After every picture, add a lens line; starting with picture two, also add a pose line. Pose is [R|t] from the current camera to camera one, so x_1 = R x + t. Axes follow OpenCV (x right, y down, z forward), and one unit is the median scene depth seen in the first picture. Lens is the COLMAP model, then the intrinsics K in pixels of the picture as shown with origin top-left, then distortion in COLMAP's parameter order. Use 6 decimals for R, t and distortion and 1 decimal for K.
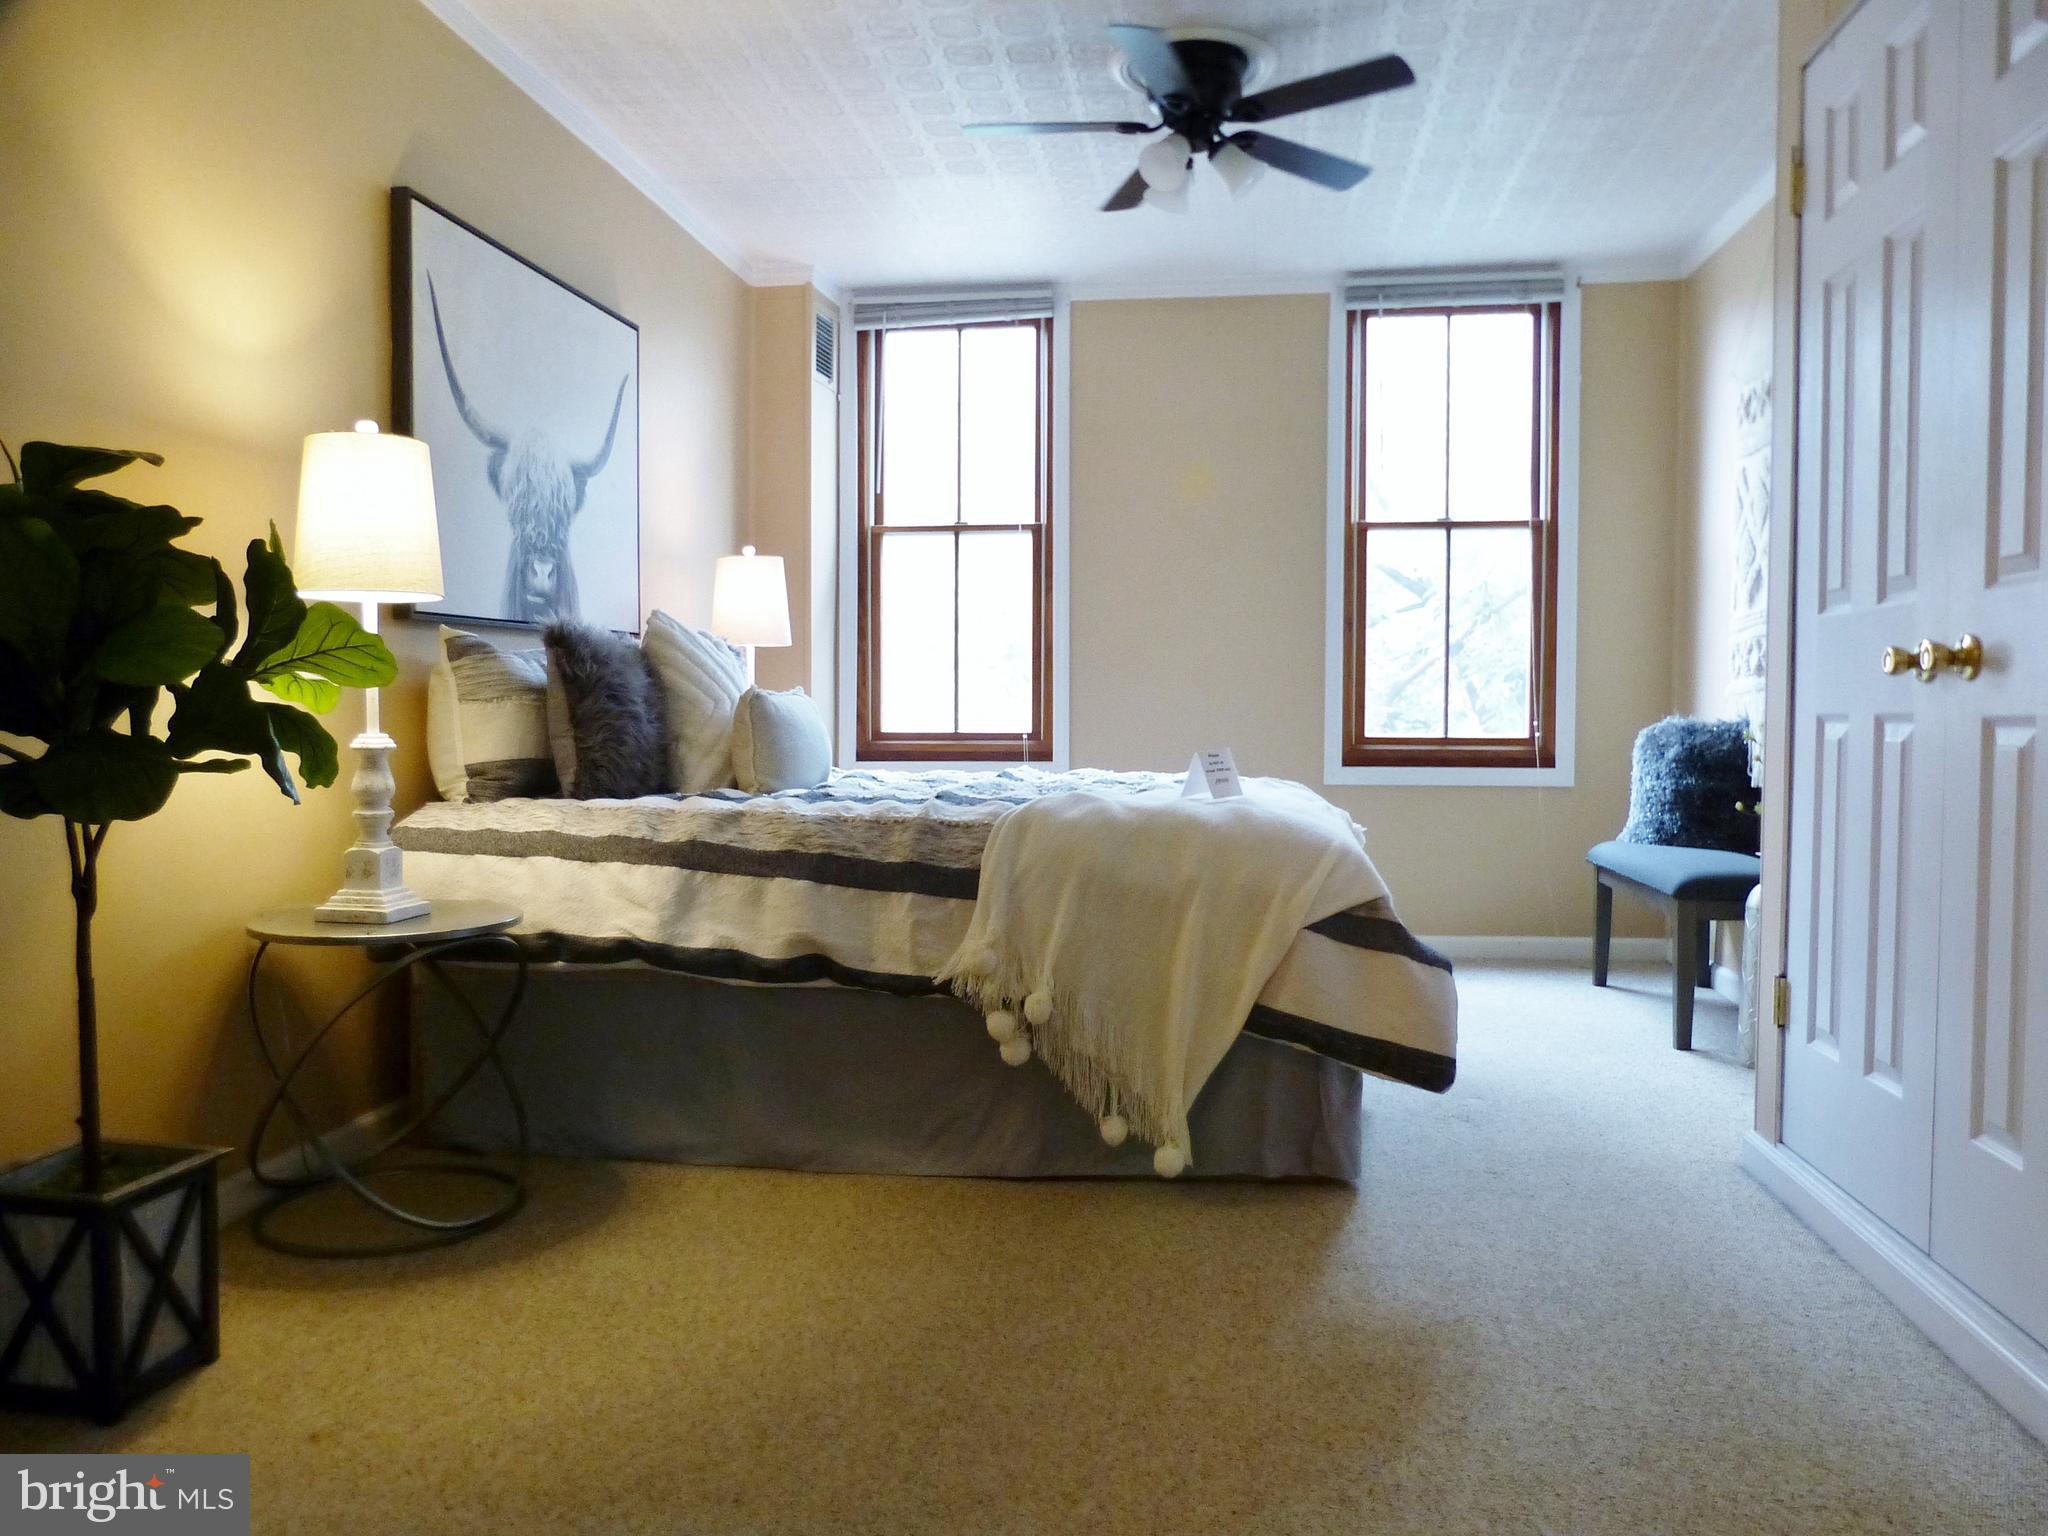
lens RADIAL K [[1485.8, 0, 1021.3], [0, 1485.8, 766.1], [0, 0, 1]] dist [-0.049092, 0.035268]
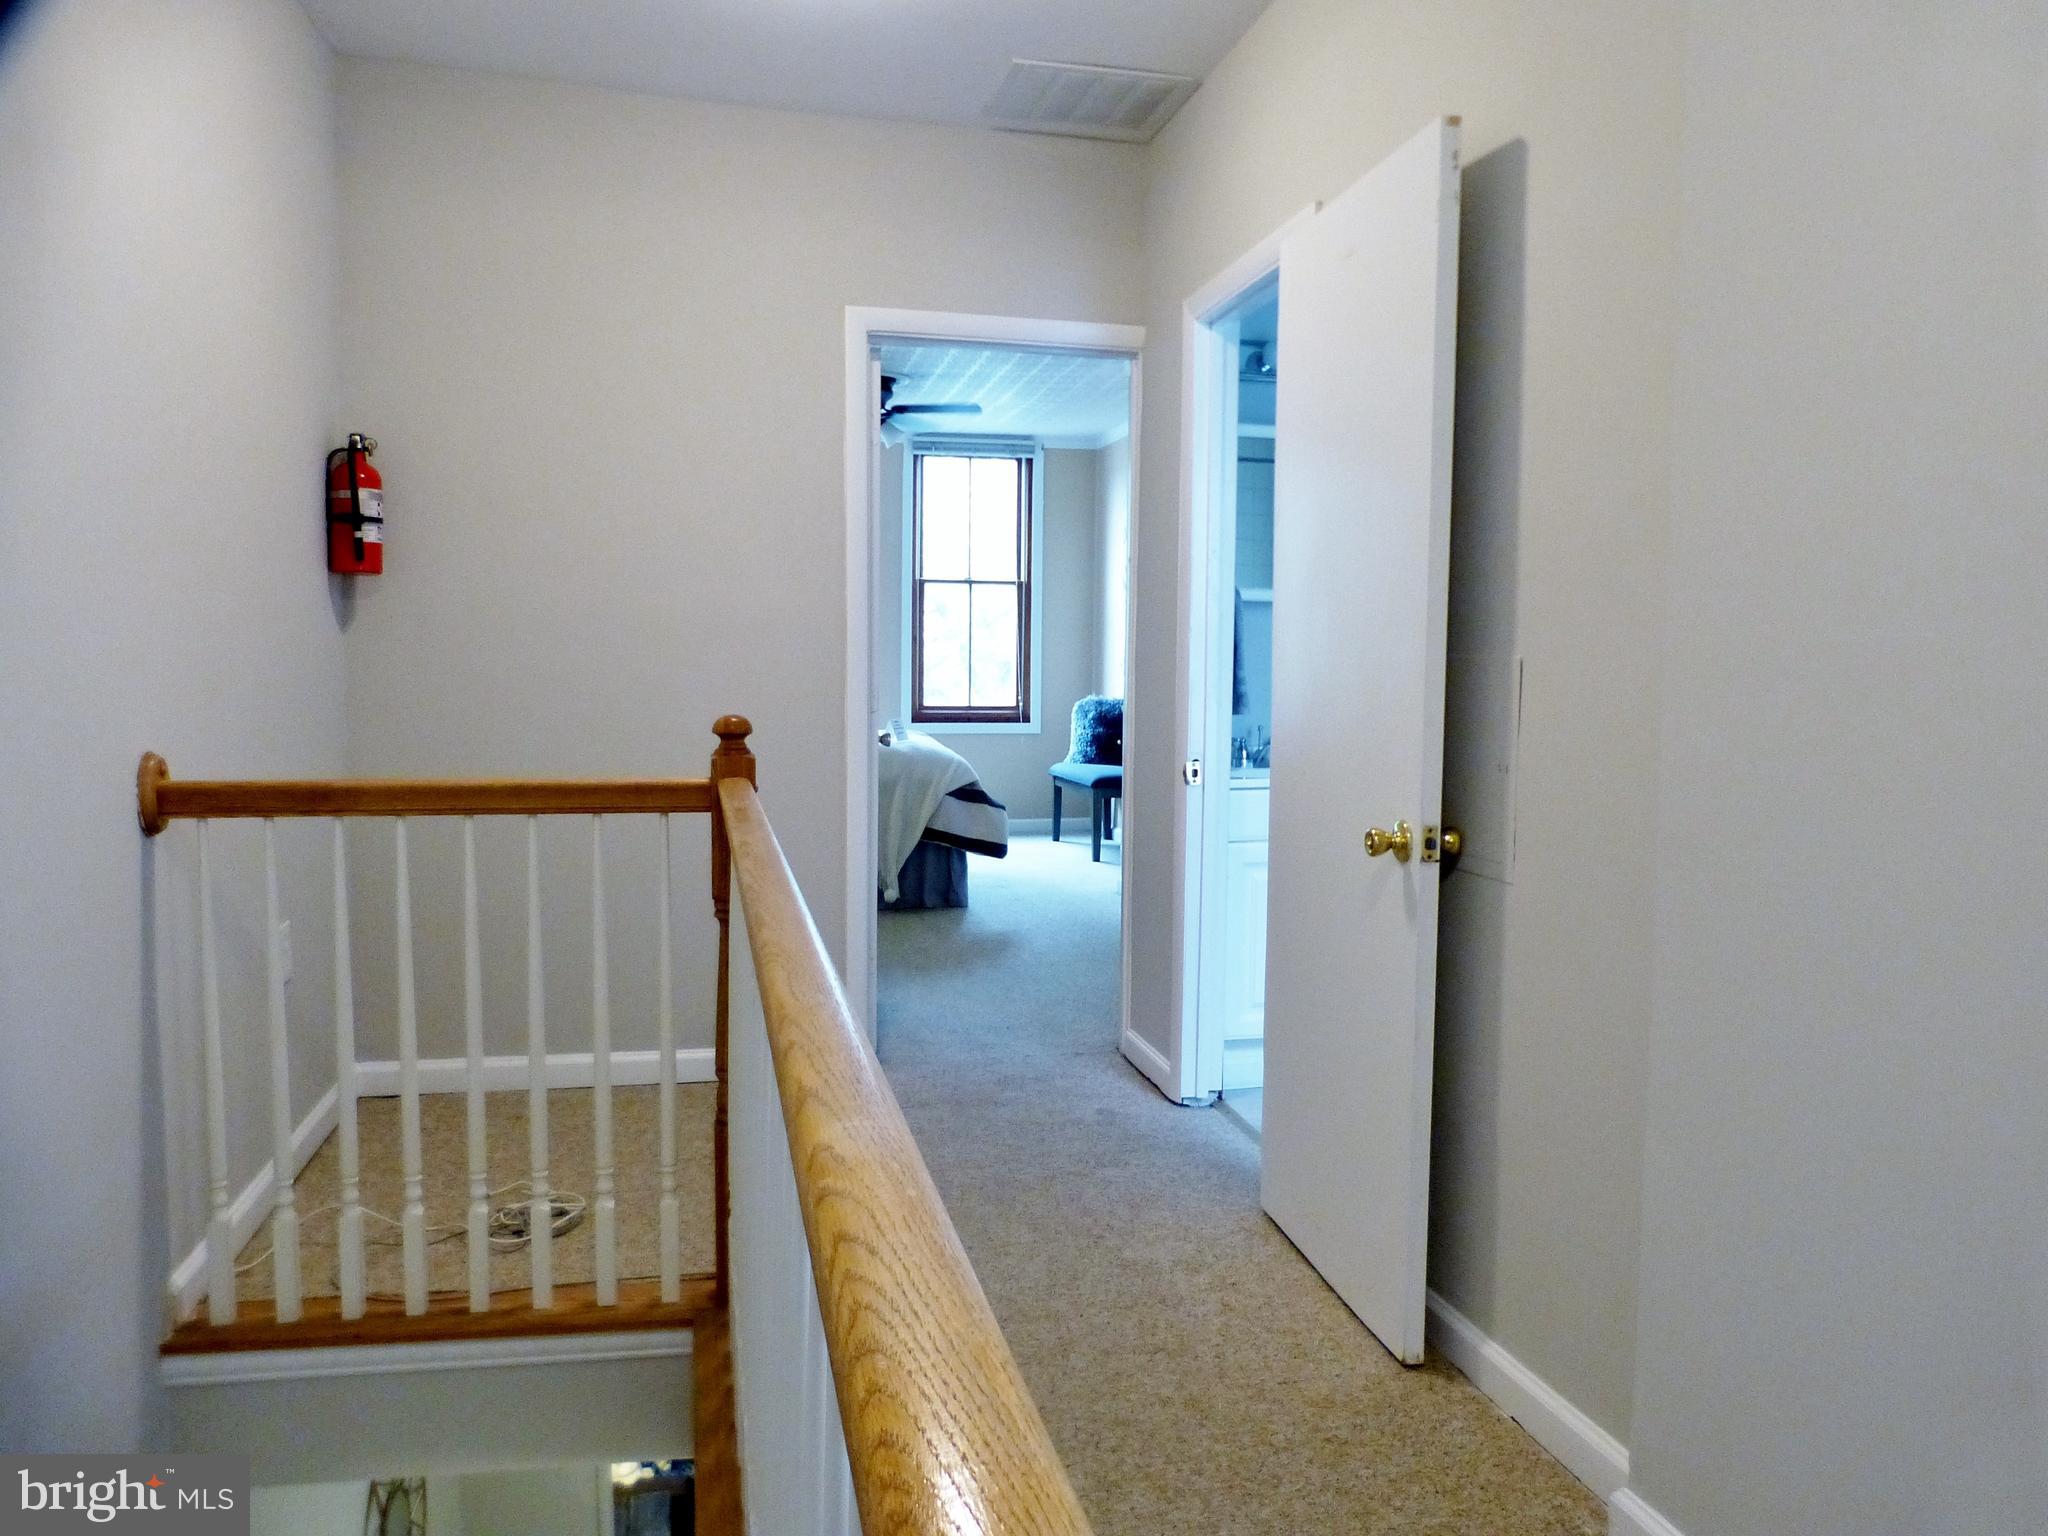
lens RADIAL K [[1485.8, 0, 1023.5], [0, 1485.8, 771.9], [0, 0, 1]] dist [-0.049092, 0.035268]
pose [[0.935751, -0.021111, 0.352030, -0.299408], [0.007127, 0.999135, 0.040974, -0.014691], [-0.352590, -0.035833, 0.935092, -0.724370]]
